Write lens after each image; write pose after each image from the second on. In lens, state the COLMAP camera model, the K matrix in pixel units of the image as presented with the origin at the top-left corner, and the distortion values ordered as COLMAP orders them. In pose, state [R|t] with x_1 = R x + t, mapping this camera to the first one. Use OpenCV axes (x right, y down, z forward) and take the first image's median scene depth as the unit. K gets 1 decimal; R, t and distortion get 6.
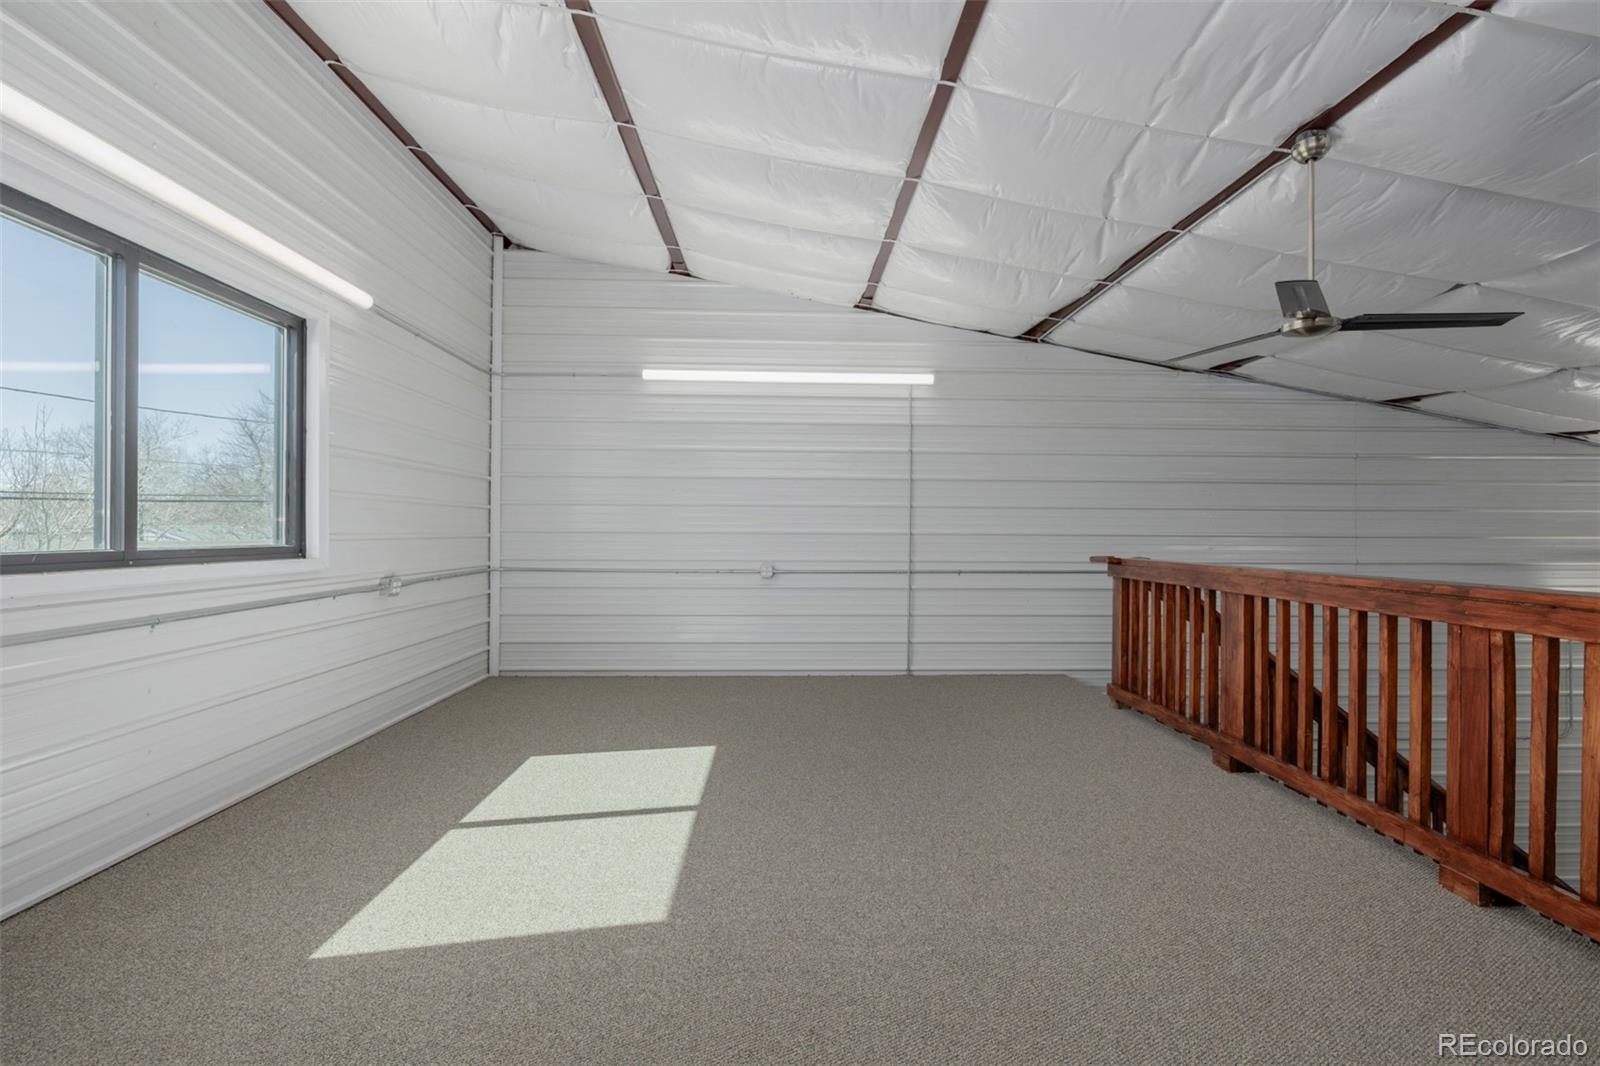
lens RADIAL K [[672.0, 0, 803.2], [0, 672.0, 529.6], [0, 0, 1]] dist [0.002303, 0.000368]
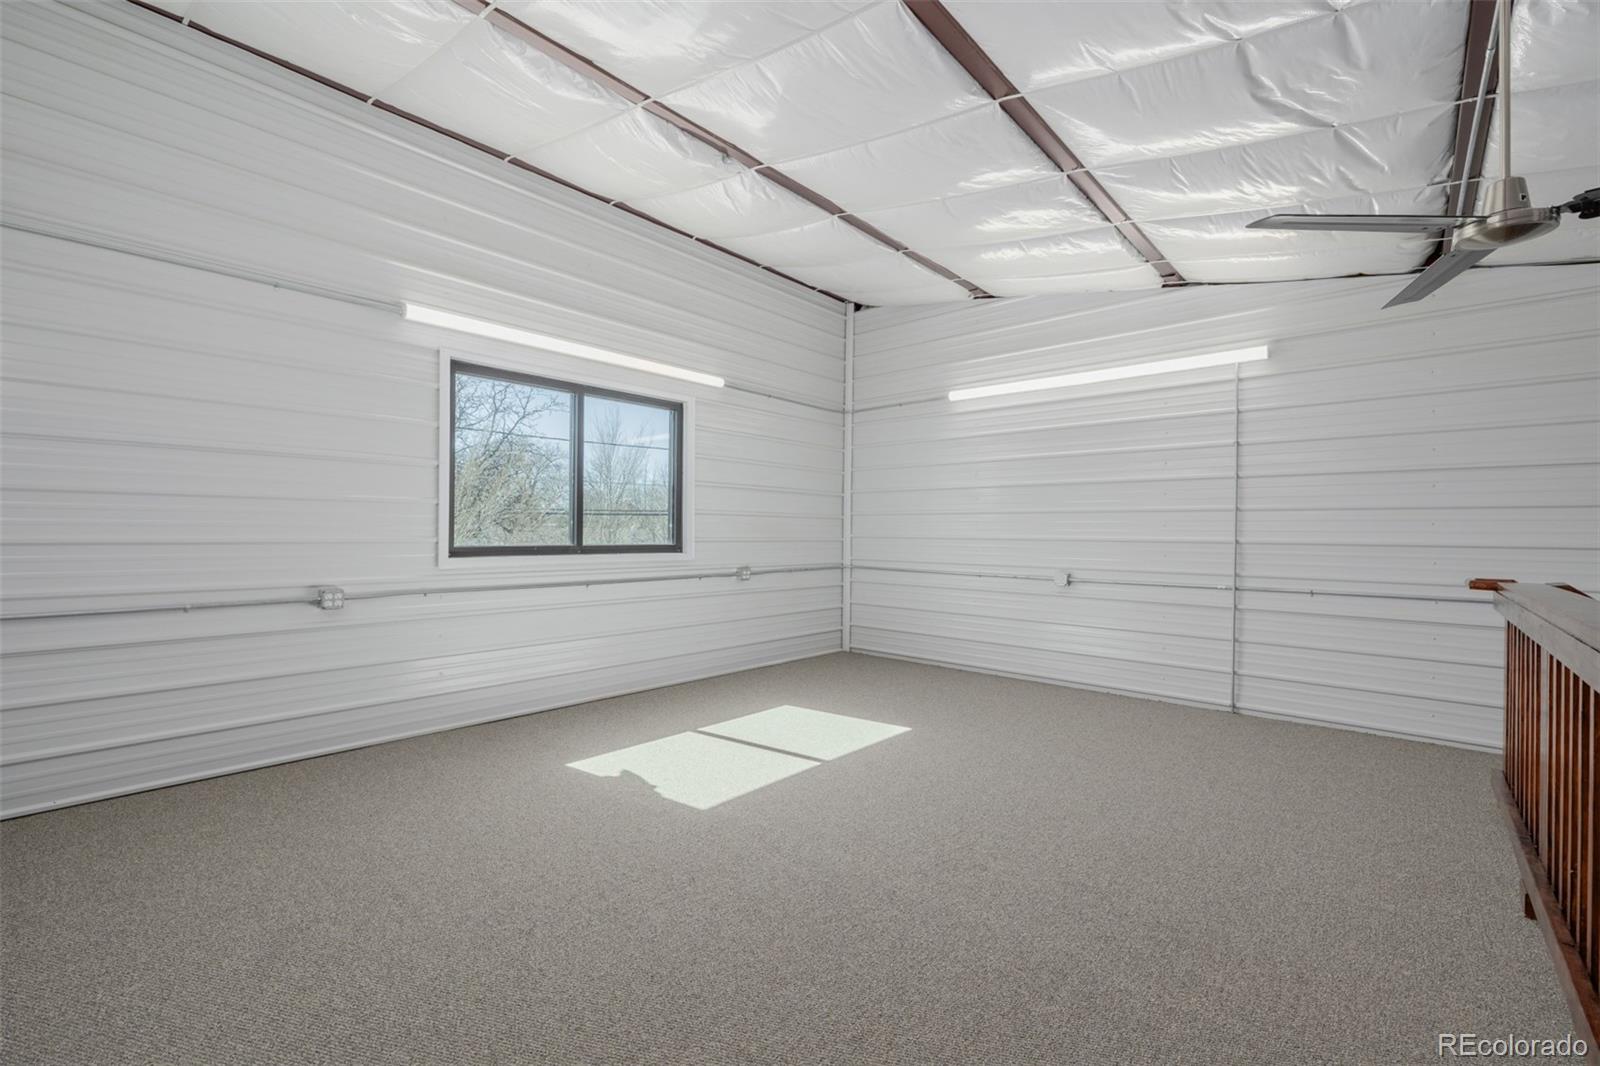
lens RADIAL K [[672.0, 0, 802.9], [0, 672.0, 528.7], [0, 0, 1]] dist [0.002303, 0.000368]
pose [[0.721441, -0.002055, -0.692473, 0.389743], [-0.005191, 0.999951, -0.008376, -0.001128], [0.692456, 0.009638, 0.721395, 0.033646]]
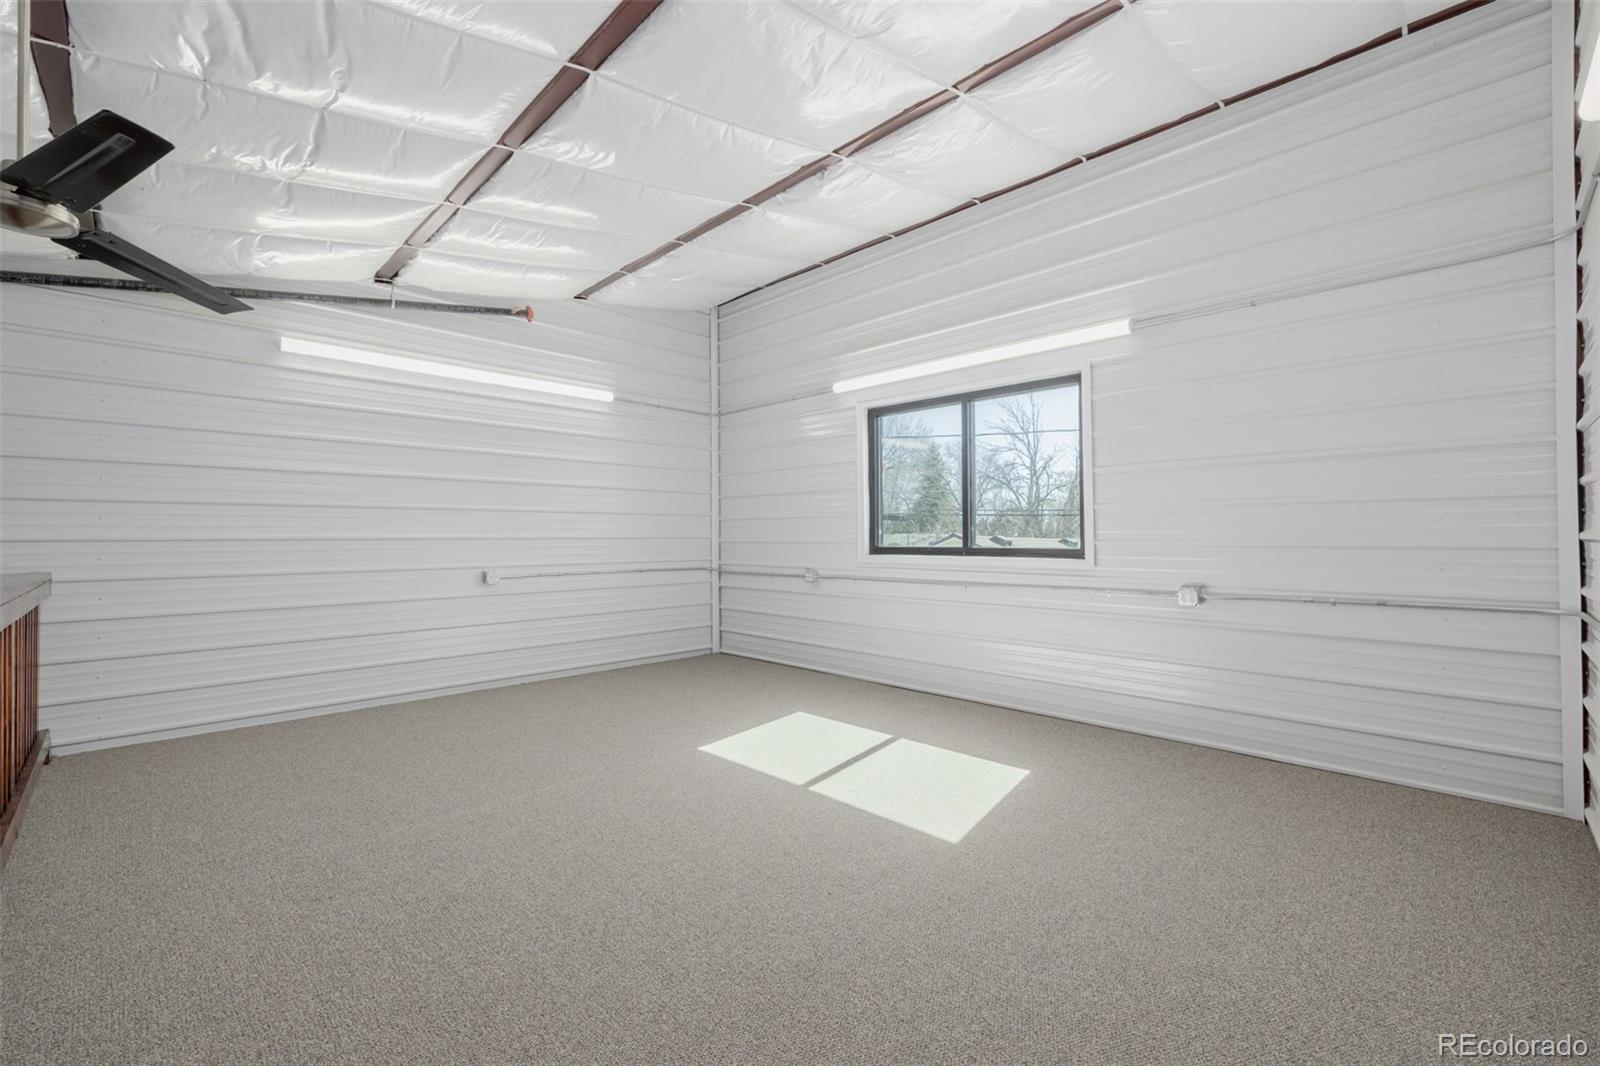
lens RADIAL K [[672.0, 0, 803.7], [0, 672.0, 529.3], [0, 0, 1]] dist [0.002303, 0.000368]
pose [[-0.728531, -0.006969, -0.684977, 0.355806], [0.001545, 0.999929, -0.011816, 0.000657], [0.685011, -0.009666, -0.728469, 1.065703]]
